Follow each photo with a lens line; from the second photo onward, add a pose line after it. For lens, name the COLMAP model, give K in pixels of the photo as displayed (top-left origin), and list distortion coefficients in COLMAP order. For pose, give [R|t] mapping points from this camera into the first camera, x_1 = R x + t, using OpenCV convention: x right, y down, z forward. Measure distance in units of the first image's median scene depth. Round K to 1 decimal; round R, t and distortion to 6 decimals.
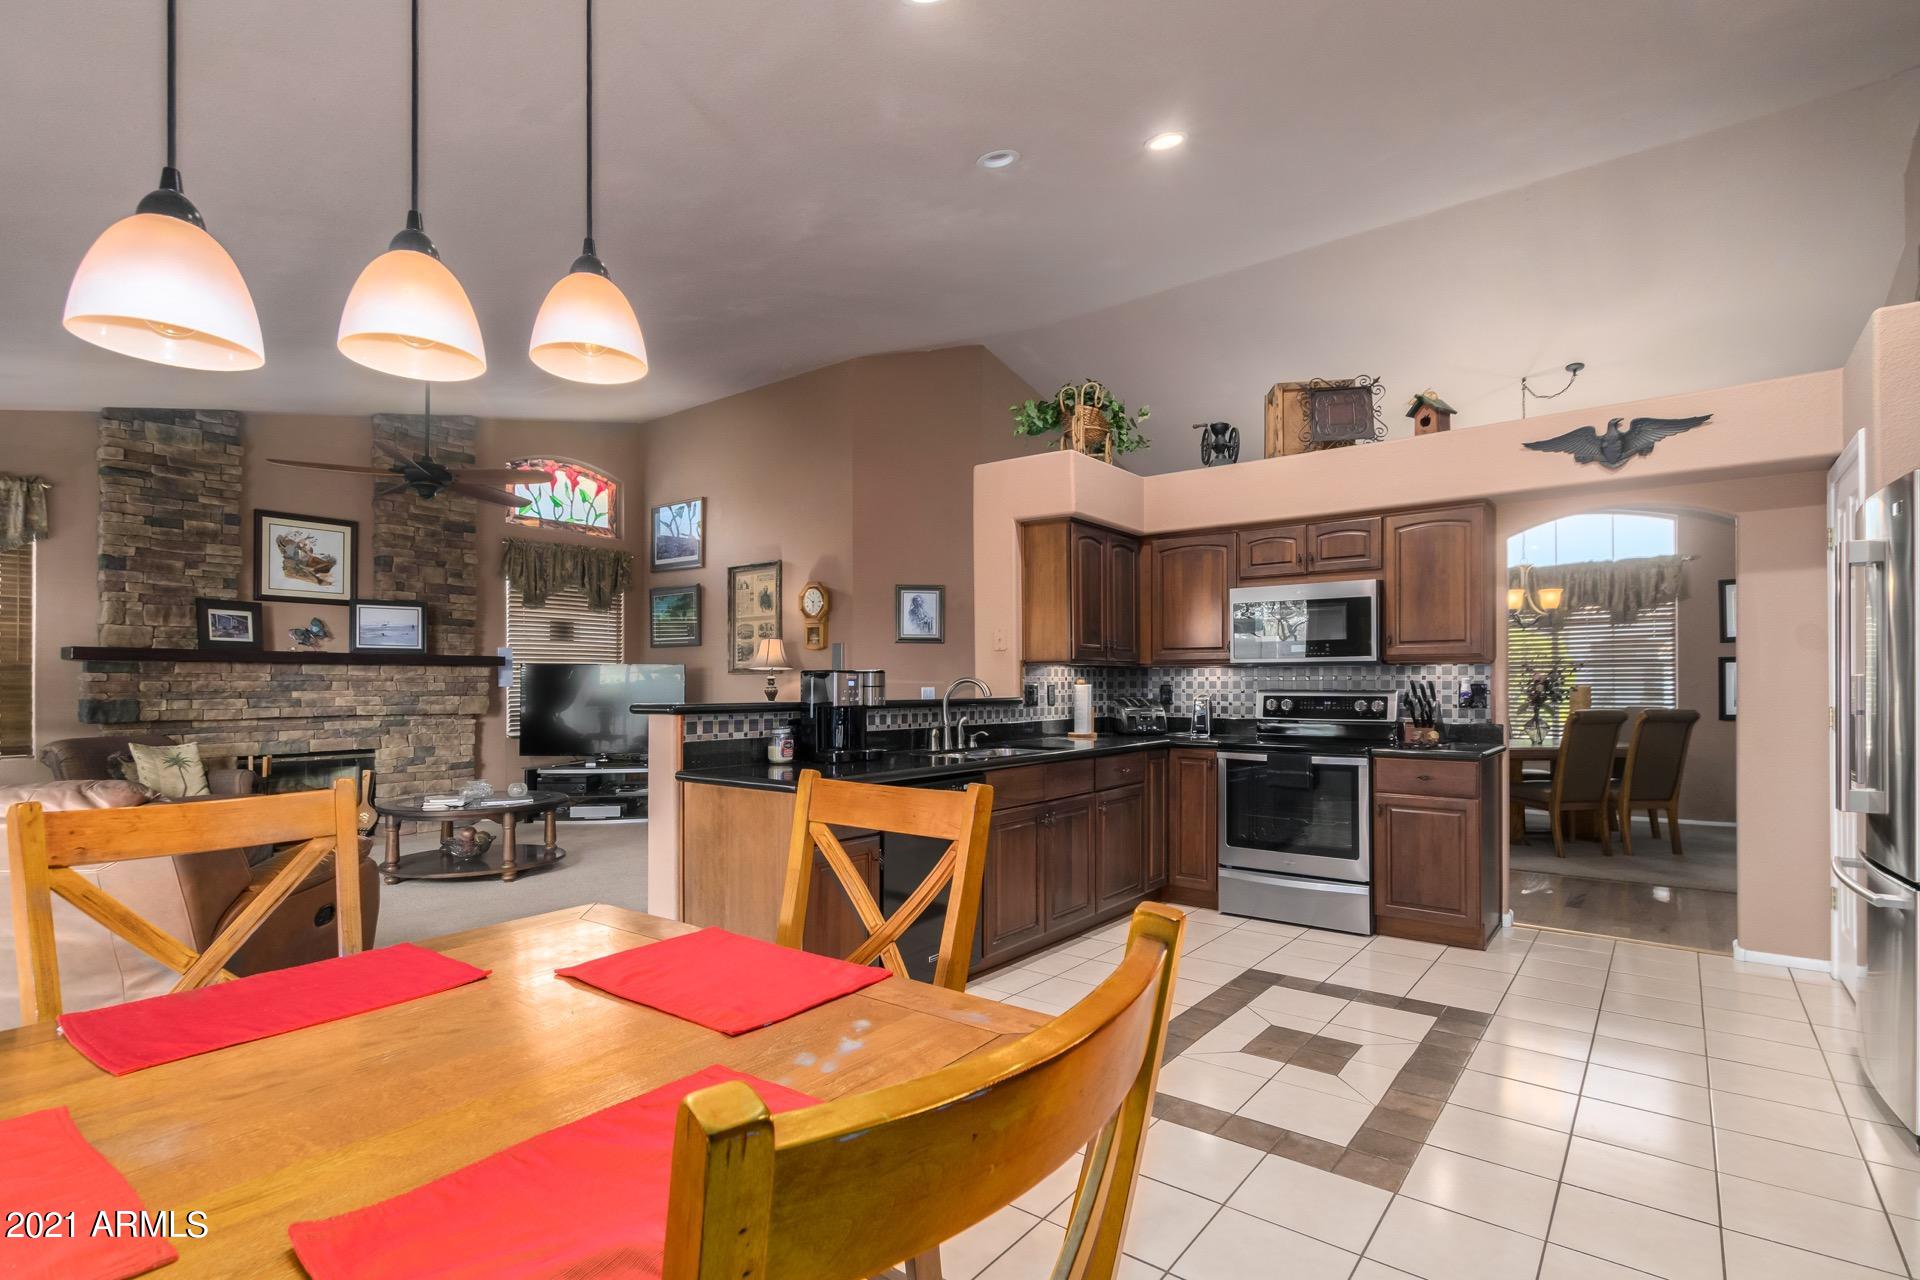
lens RADIAL K [[913.7, 0, 951.5], [0, 913.7, 682.5], [0, 0, 1]] dist [0.004446, -0.001316]
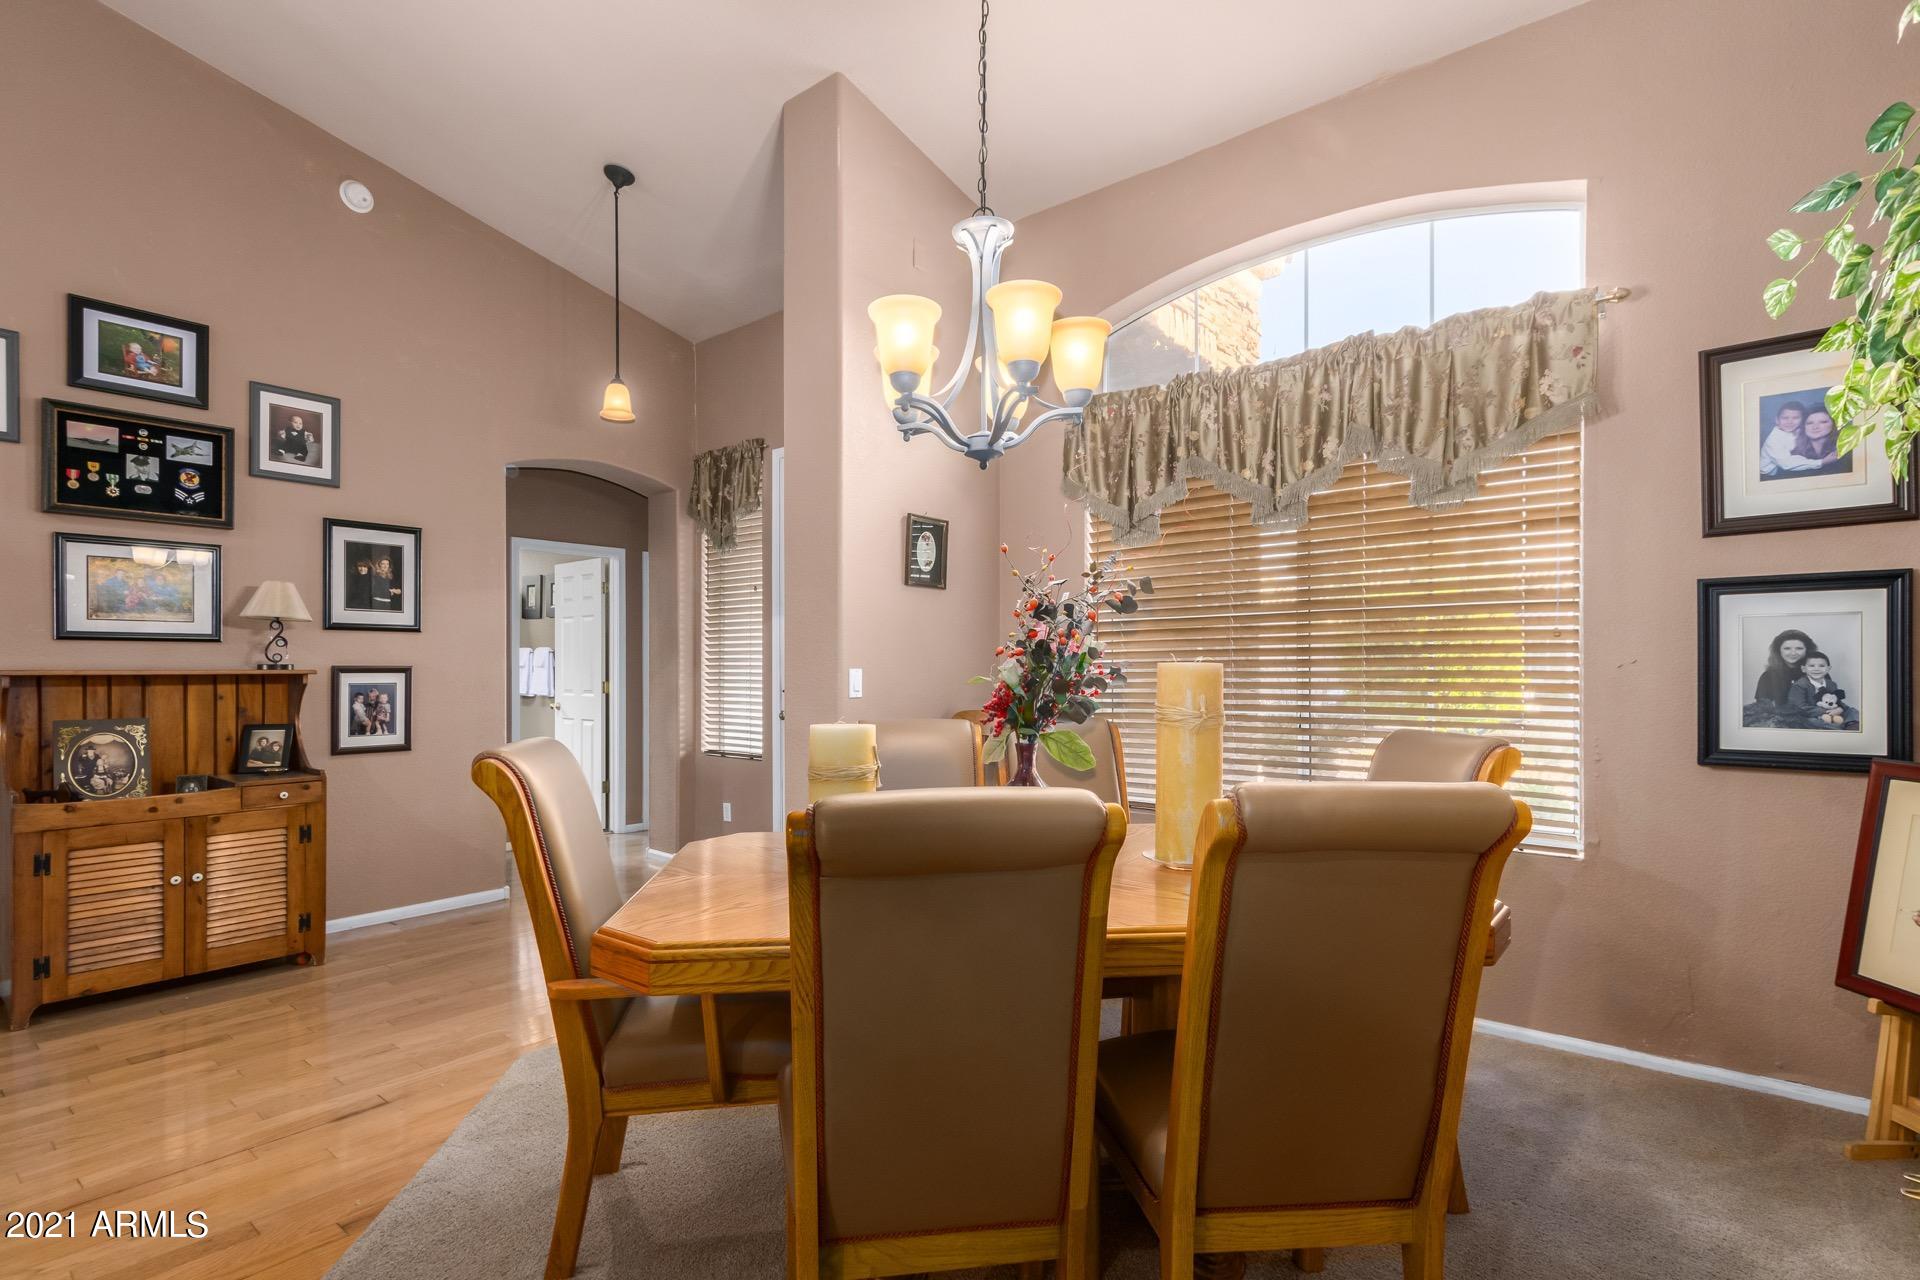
lens RADIAL K [[903.6, 0, 958.2], [0, 903.6, 671.4], [0, 0, 1]] dist [0.019633, -0.009580]
pose [[0.999800, -0.000122, -0.019985, 0.709722], [0.000355, 0.999932, 0.011650, 0.000806], [0.019982, -0.011655, 0.999732, 0.819708]]
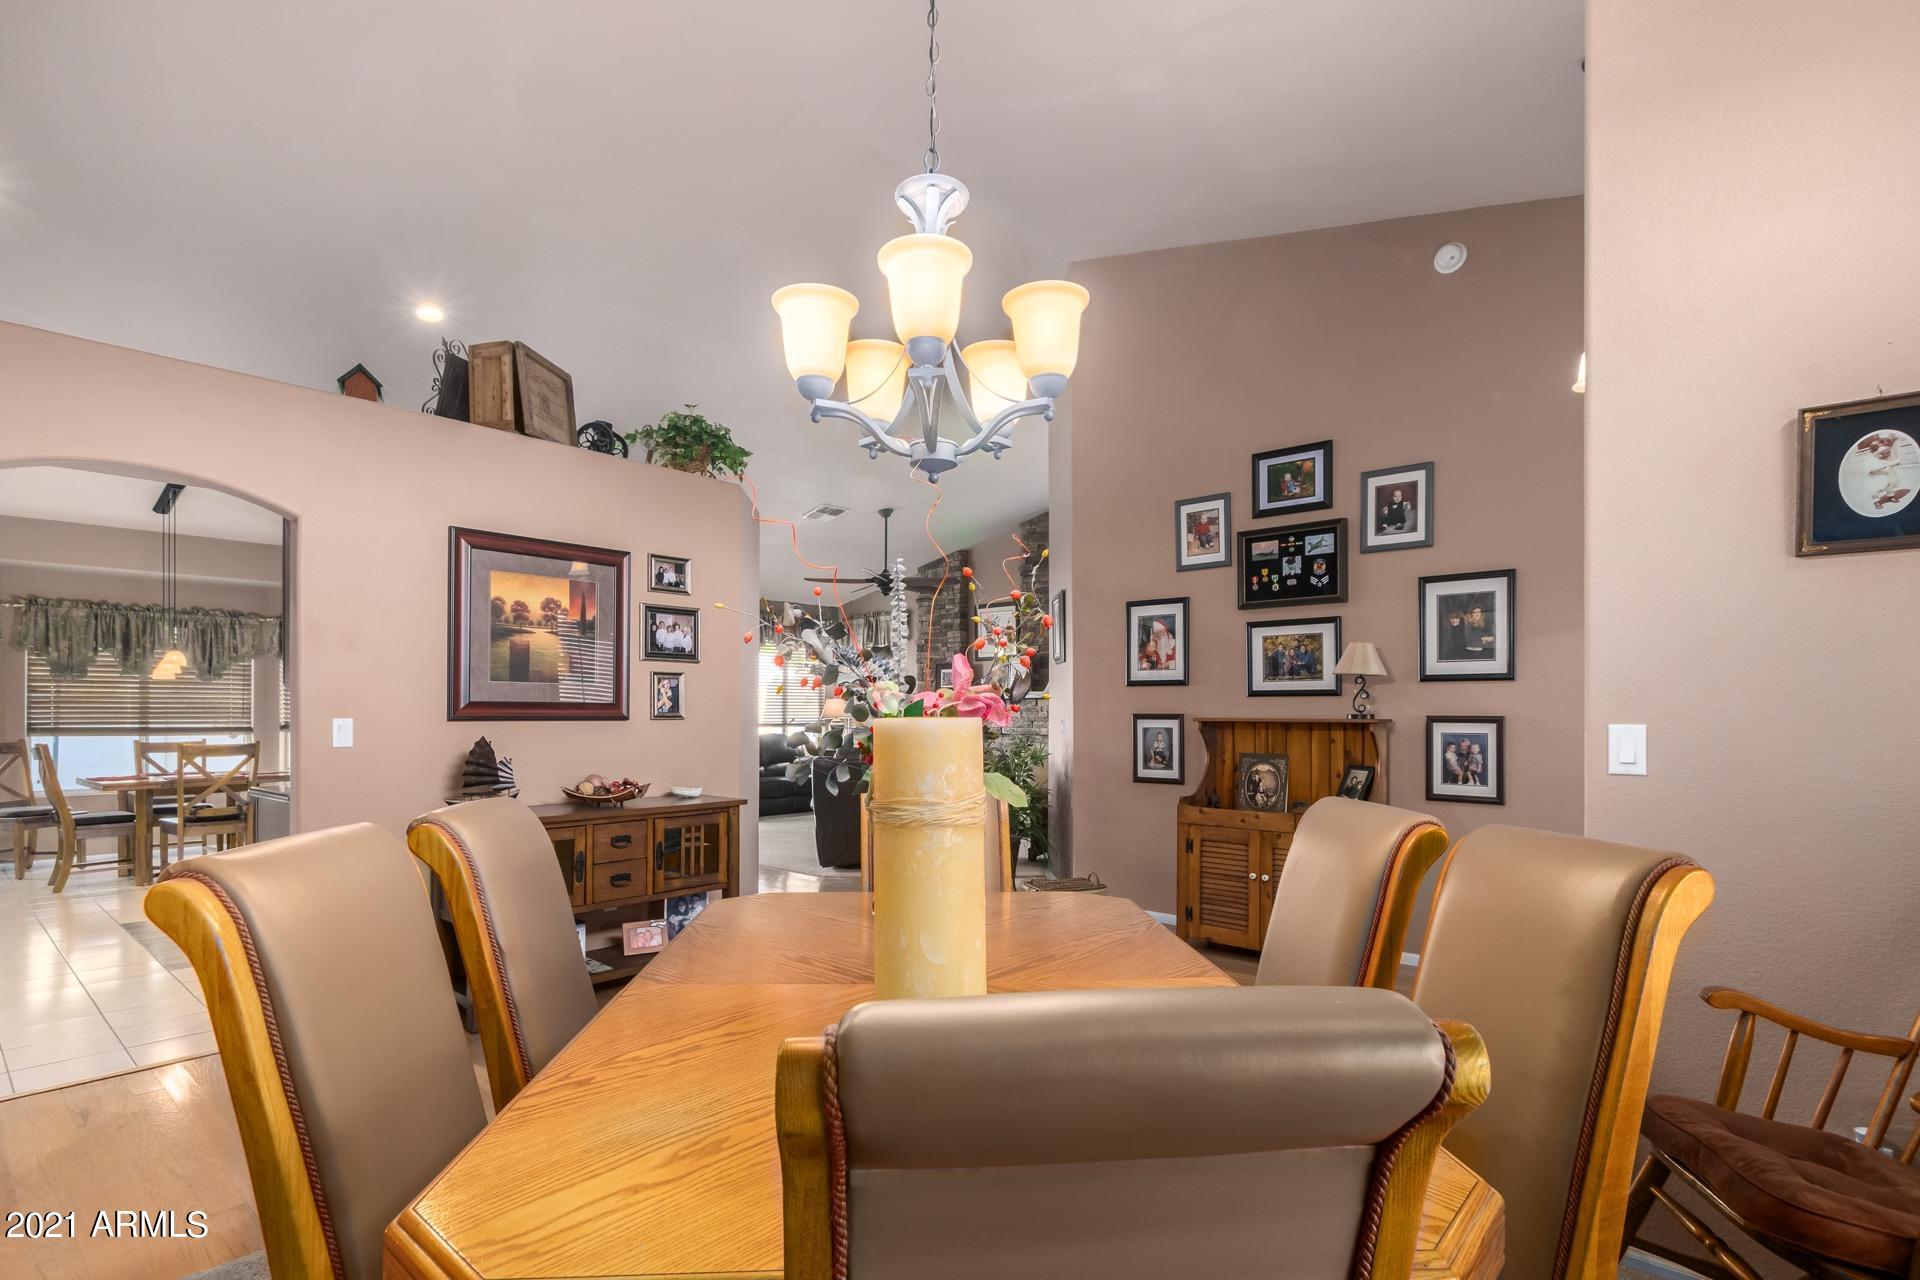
lens RADIAL K [[925.6, 0, 961.7], [0, 925.6, 709.6], [0, 0, 1]] dist [0.001968, -0.005254]
pose [[-0.050956, -0.001242, -0.998700, 0.988121], [0.004221, 0.999990, -0.001459, -0.000855], [0.998692, -0.004290, -0.050950, 1.172399]]
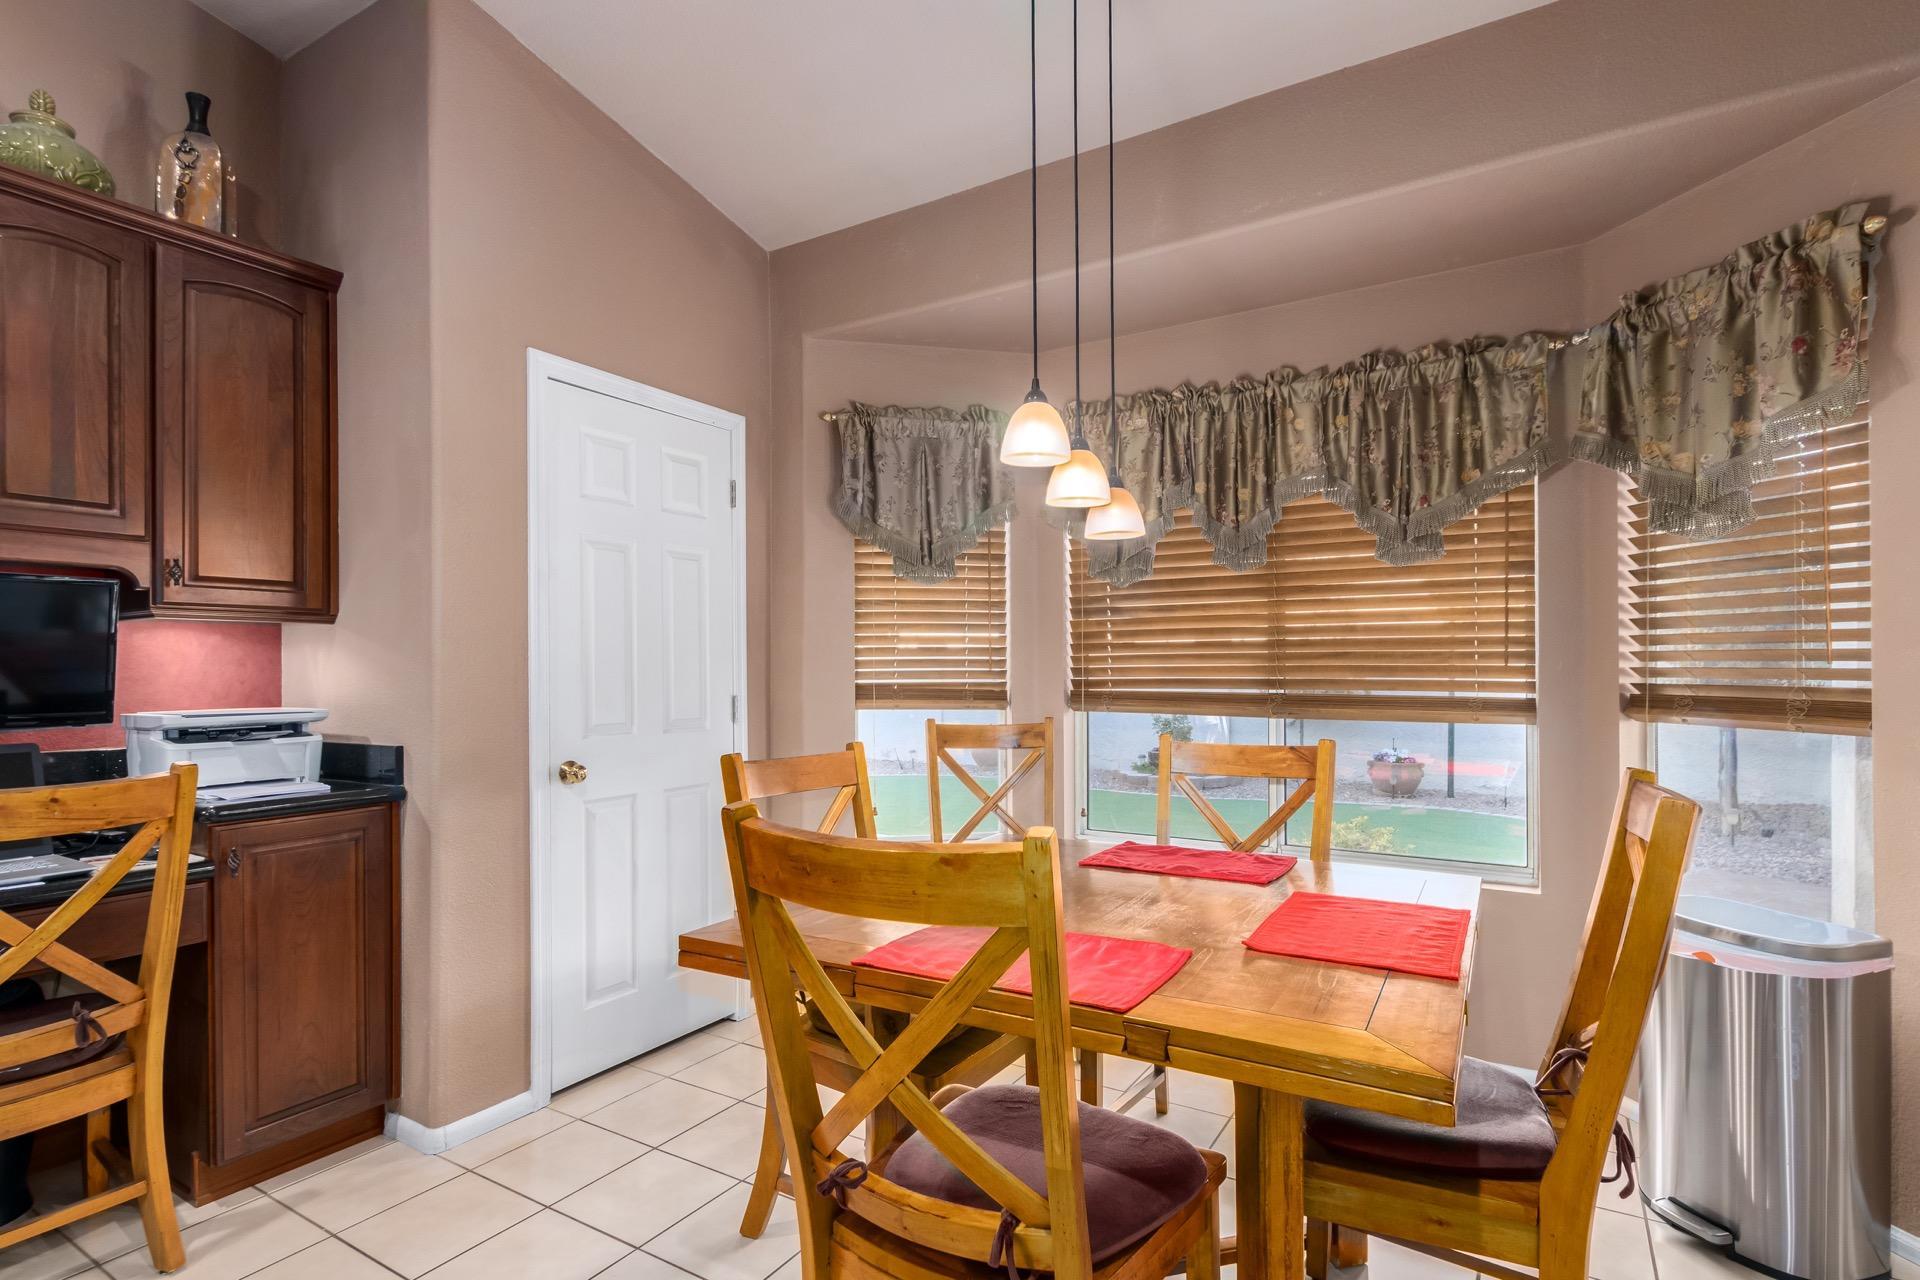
lens RADIAL K [[940.2, 0, 963.9], [0, 940.2, 661.1], [0, 0, 1]] dist [0.003140, 0.000184]
pose [[-0.993123, 0.006823, -0.116876, -0.016757], [0.007860, 0.999934, -0.008415, 0.001895], [0.116810, -0.009276, -0.993111, 0.451527]]
